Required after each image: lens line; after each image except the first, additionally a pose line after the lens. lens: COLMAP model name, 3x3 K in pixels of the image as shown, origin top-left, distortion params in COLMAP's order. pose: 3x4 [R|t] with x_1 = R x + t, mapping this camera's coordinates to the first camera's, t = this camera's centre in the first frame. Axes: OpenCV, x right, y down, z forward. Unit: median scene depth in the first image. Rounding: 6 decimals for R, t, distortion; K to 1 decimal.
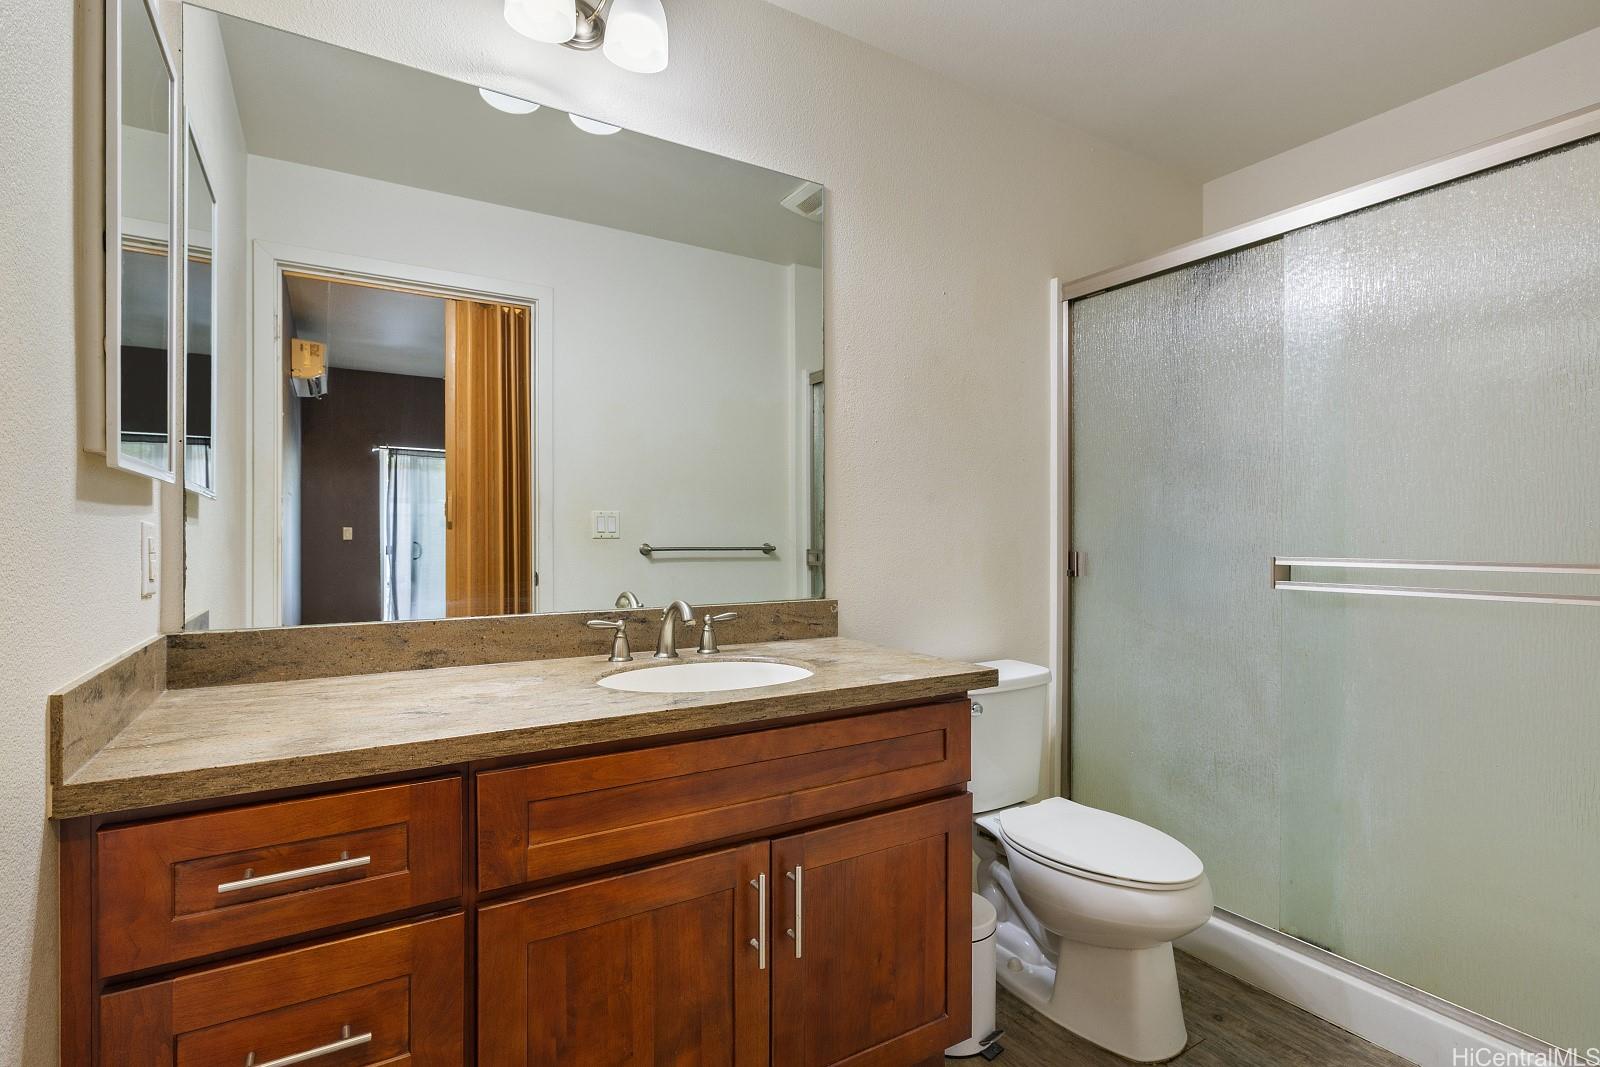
lens RADIAL K [[760.7, 0, 799.0], [0, 760.7, 537.1], [0, 0, 1]] dist [0.000904, -0.000124]
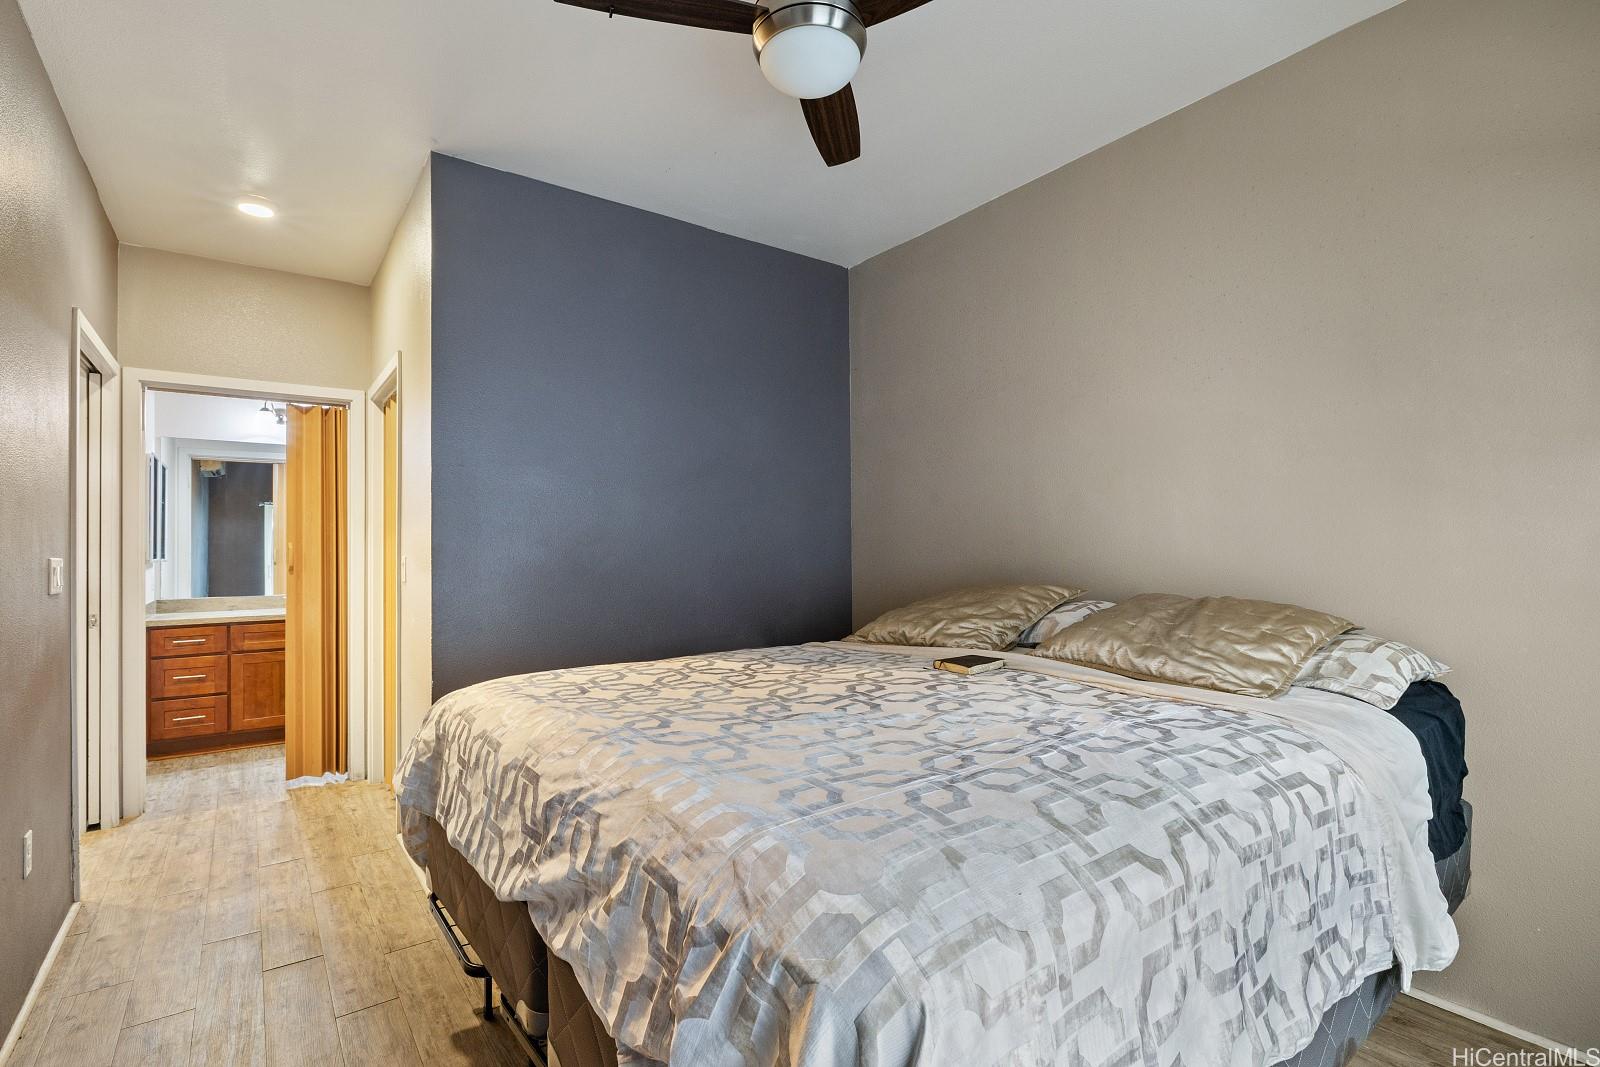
lens RADIAL K [[760.7, 0, 799.8], [0, 760.7, 536.2], [0, 0, 1]] dist [0.000904, -0.000124]
pose [[0.997854, 0.001591, 0.065463, 2.680291], [-0.000947, 0.999951, -0.009863, -0.189083], [-0.065475, 0.009780, 0.997806, -3.788404]]
